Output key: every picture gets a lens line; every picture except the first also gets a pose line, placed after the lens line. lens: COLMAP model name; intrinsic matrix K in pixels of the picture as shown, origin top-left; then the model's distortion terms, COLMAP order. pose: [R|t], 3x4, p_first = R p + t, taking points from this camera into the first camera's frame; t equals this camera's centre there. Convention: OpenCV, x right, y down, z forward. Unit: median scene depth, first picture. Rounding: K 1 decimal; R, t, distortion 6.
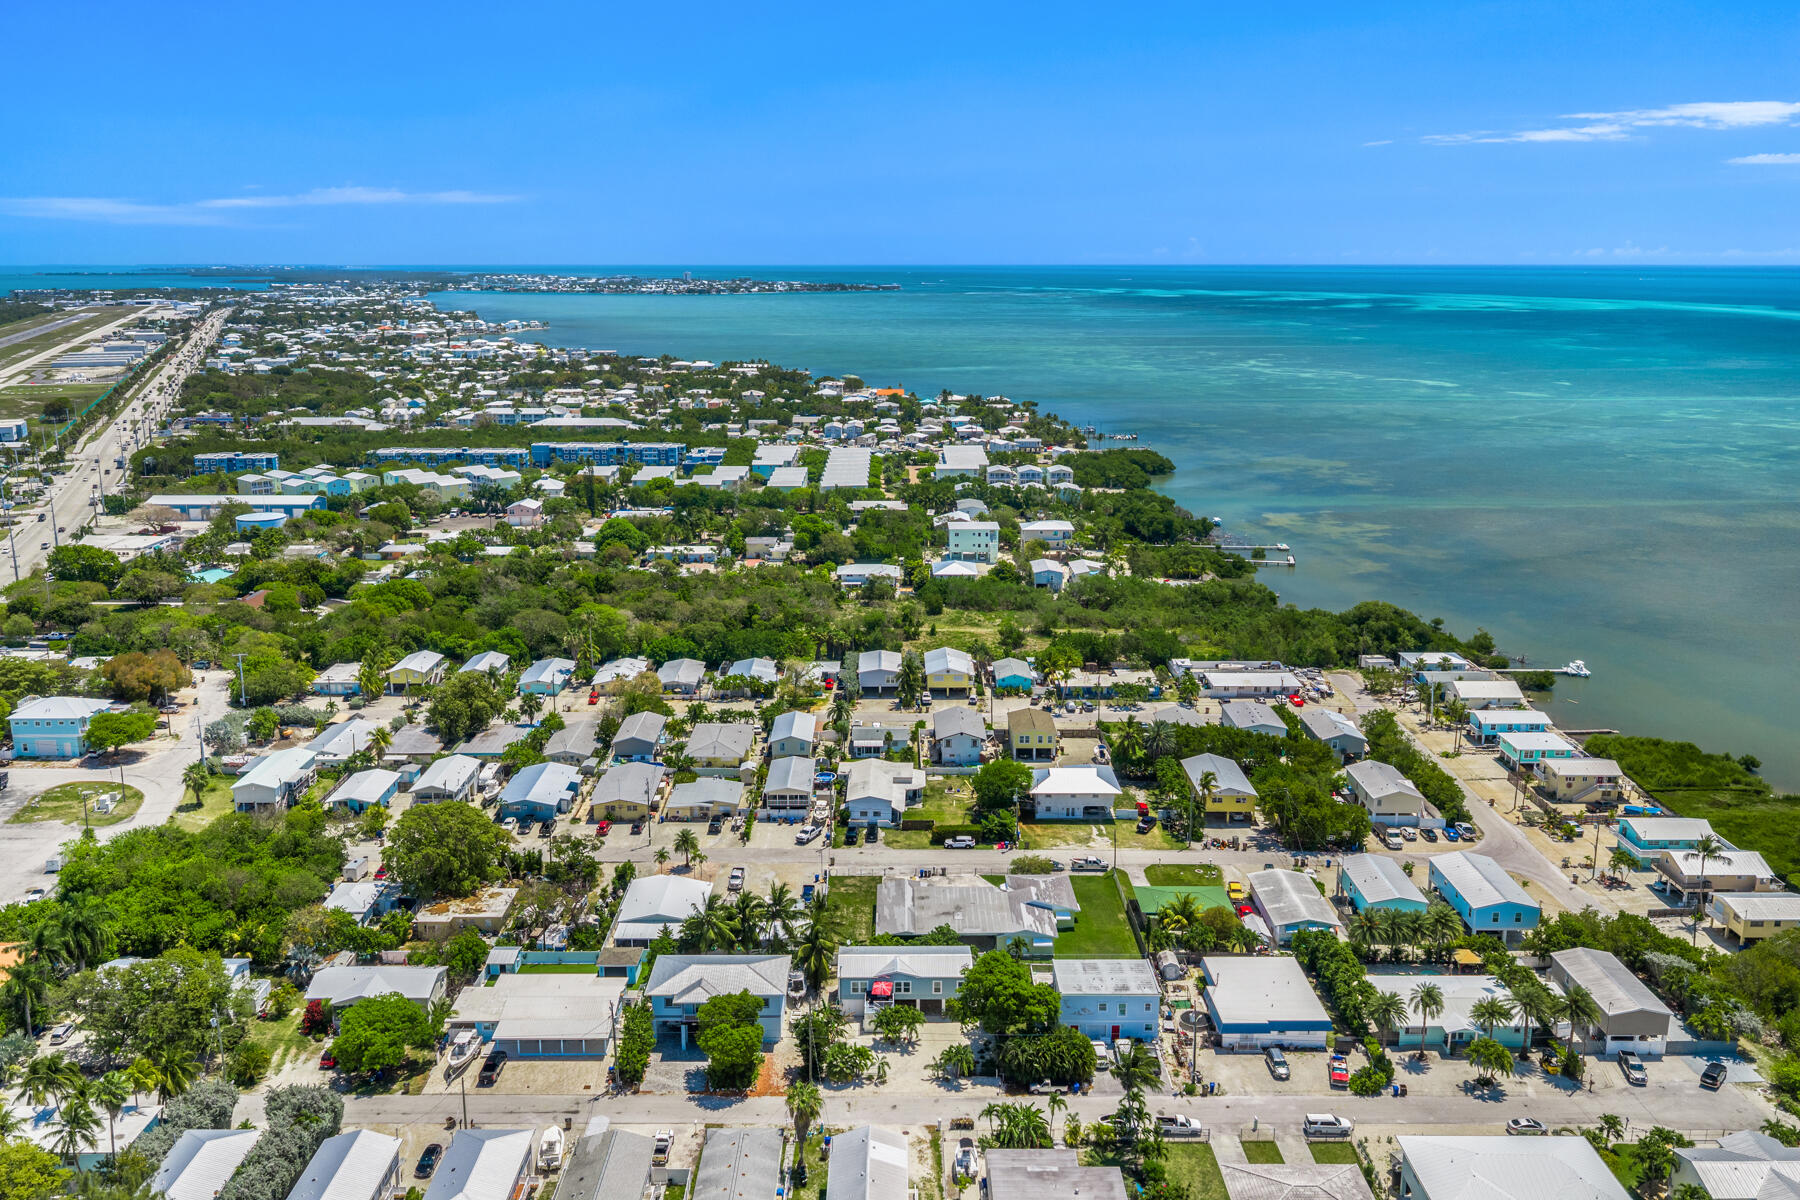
lens RADIAL K [[1490.2, 0, 885.3], [0, 1490.2, 599.9], [0, 0, 1]] dist [0.010131, 0.000960]
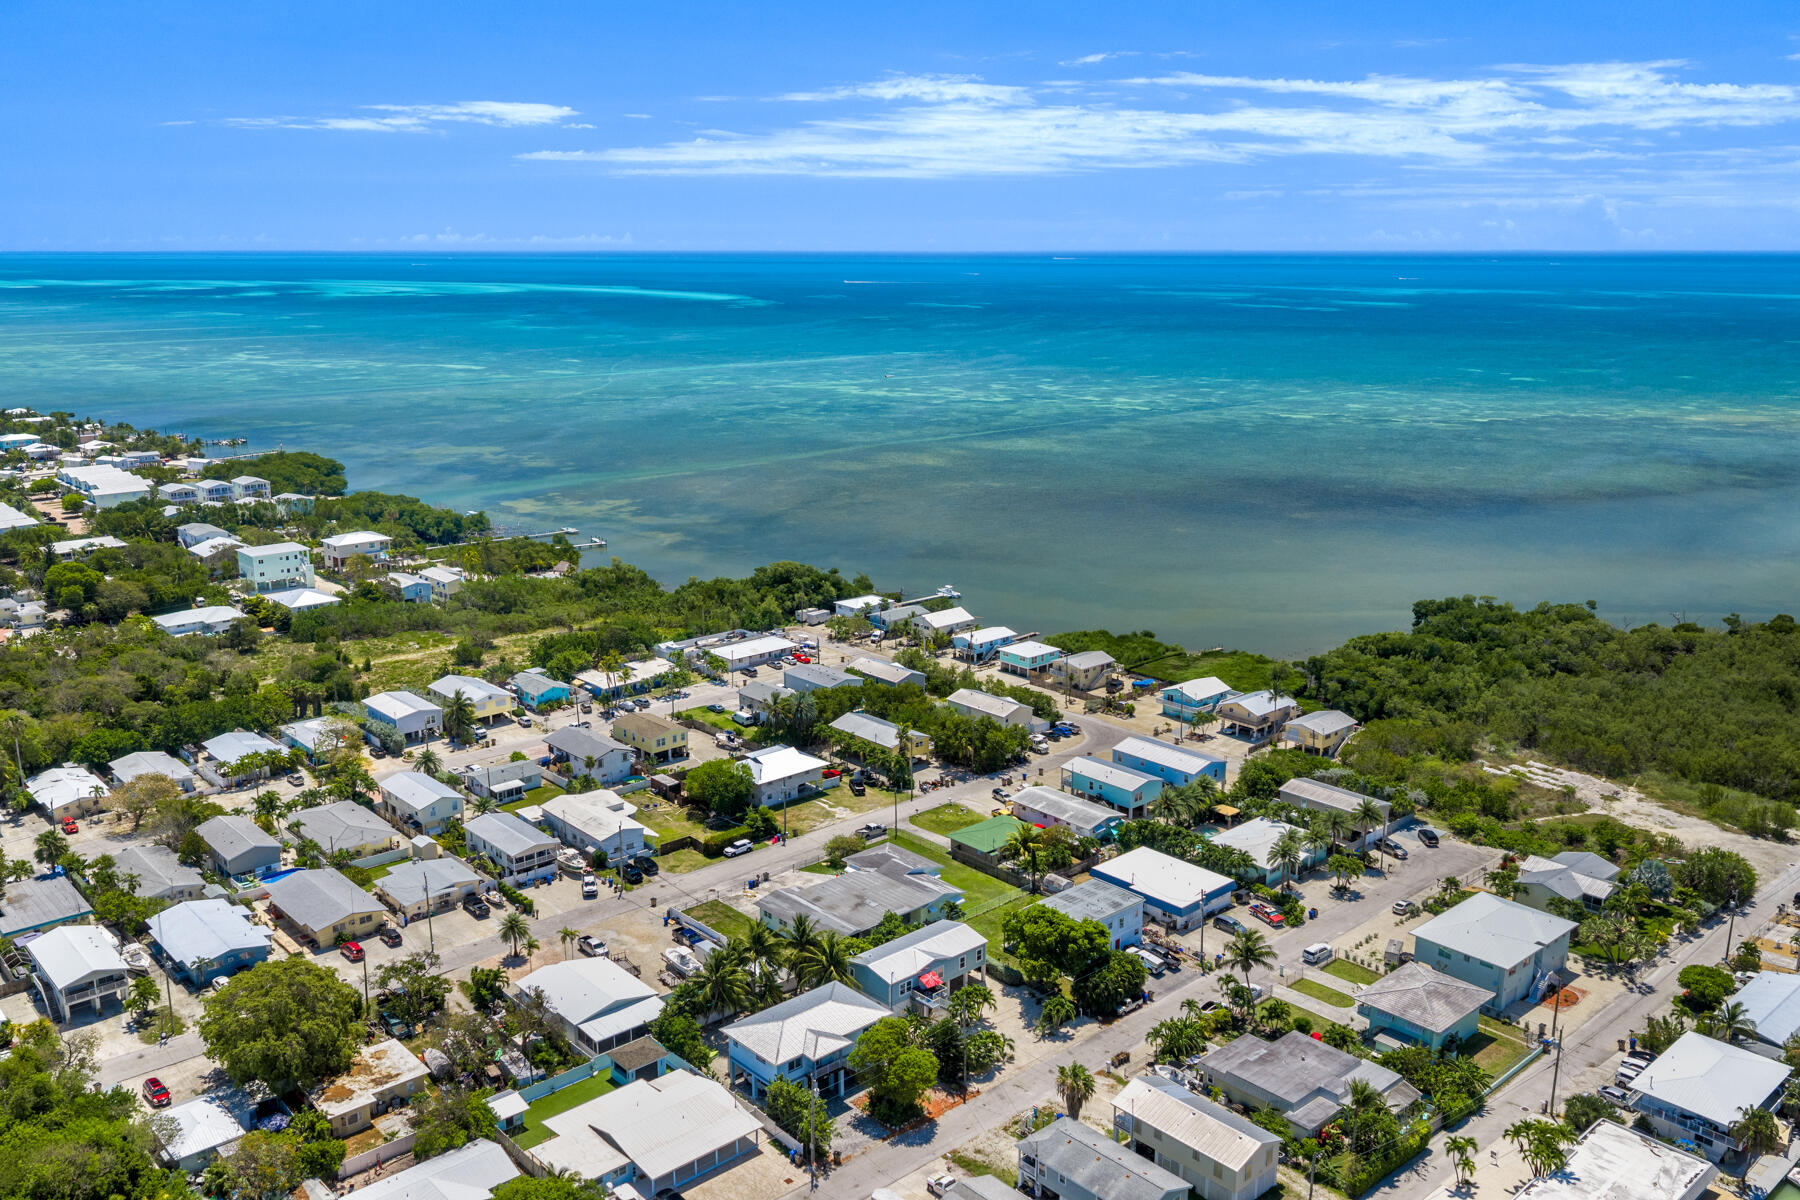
lens RADIAL K [[1490.2, 0, 885.3], [0, 1490.2, 599.9], [0, 0, 1]] dist [0.010131, 0.000960]
pose [[0.746562, -0.157927, 0.646301, -0.440385], [0.152131, 0.986204, 0.065253, -0.041906], [-0.647689, 0.049607, 0.760288, 0.175119]]
